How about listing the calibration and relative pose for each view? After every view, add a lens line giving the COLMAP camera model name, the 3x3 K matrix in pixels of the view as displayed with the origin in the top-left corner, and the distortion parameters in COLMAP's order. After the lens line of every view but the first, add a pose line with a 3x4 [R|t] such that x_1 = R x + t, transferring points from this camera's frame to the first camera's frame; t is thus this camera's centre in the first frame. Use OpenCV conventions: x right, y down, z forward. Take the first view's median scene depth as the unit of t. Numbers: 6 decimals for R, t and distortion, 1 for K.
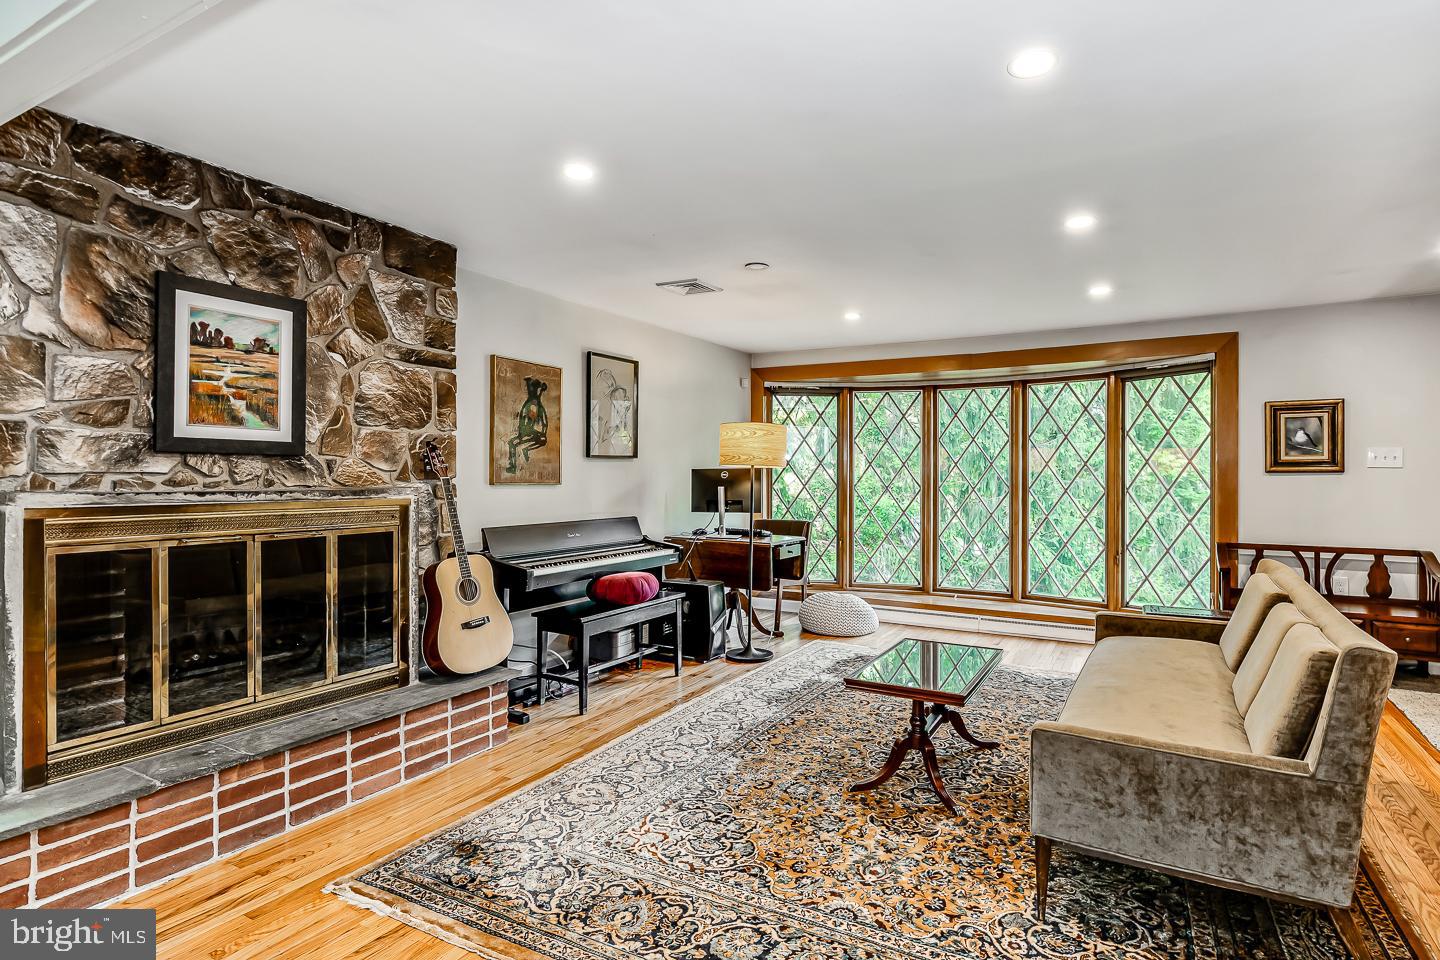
lens RADIAL K [[751.6, 0, 720.0], [0, 751.6, 480.0], [0, 0, 1]] dist [-0.003765, -0.001315]
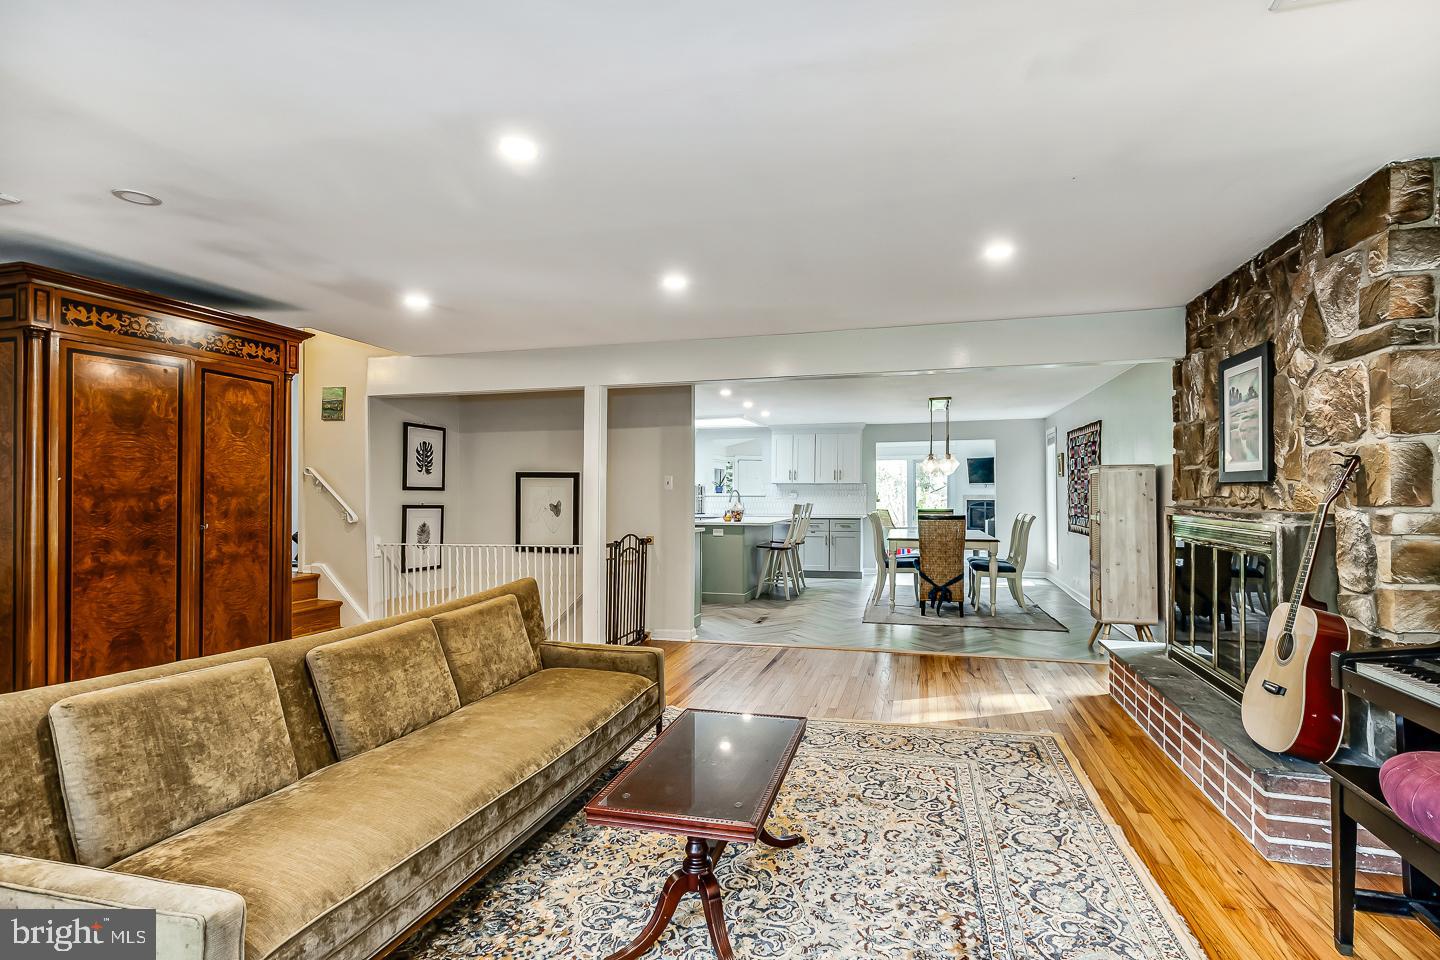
lens RADIAL K [[676.7, 0, 664.6], [0, 676.7, 488.5], [0, 0, 1]] dist [-0.000380, -0.000528]
pose [[-0.986785, 0.000578, -0.162032, 0.336171], [0.001065, 0.999995, -0.002917, -0.013817], [0.162029, -0.003051, -0.986781, 1.270514]]
